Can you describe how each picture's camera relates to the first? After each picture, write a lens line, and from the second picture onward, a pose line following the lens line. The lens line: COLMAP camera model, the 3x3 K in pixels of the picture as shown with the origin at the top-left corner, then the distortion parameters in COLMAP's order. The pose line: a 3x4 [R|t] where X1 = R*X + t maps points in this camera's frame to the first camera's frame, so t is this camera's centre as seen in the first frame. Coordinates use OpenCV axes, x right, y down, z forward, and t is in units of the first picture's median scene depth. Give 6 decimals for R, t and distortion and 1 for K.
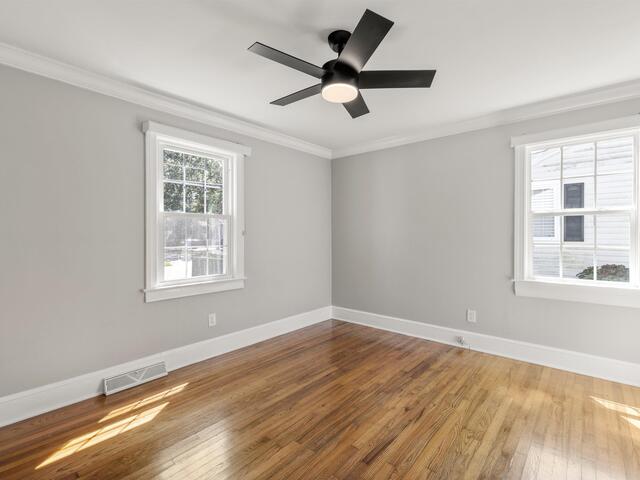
lens RADIAL K [[310.8, 0, 323.5], [0, 310.8, 239.4], [0, 0, 1]] dist [-0.000198, 0.000084]
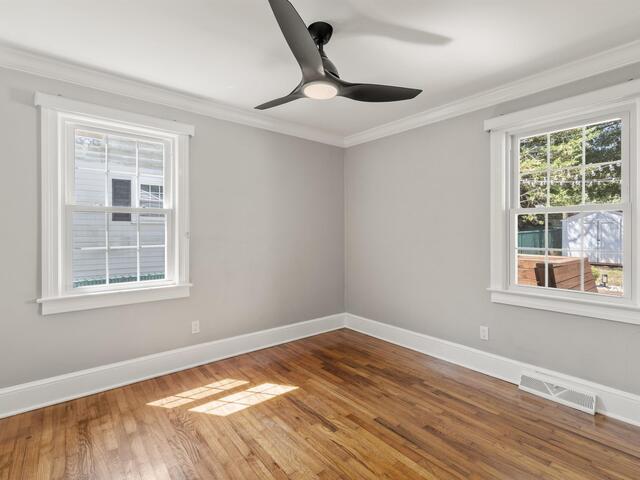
lens RADIAL K [[295.0, 0, 320.0], [0, 295.0, 240.0], [0, 0, 1]] dist [0.000368, 0.000081]
pose [[0.974555, 0.003634, -0.224119, 0.262602], [-0.001051, 0.999932, 0.011647, -0.005561], [0.224146, -0.011115, 0.974492, 0.319757]]
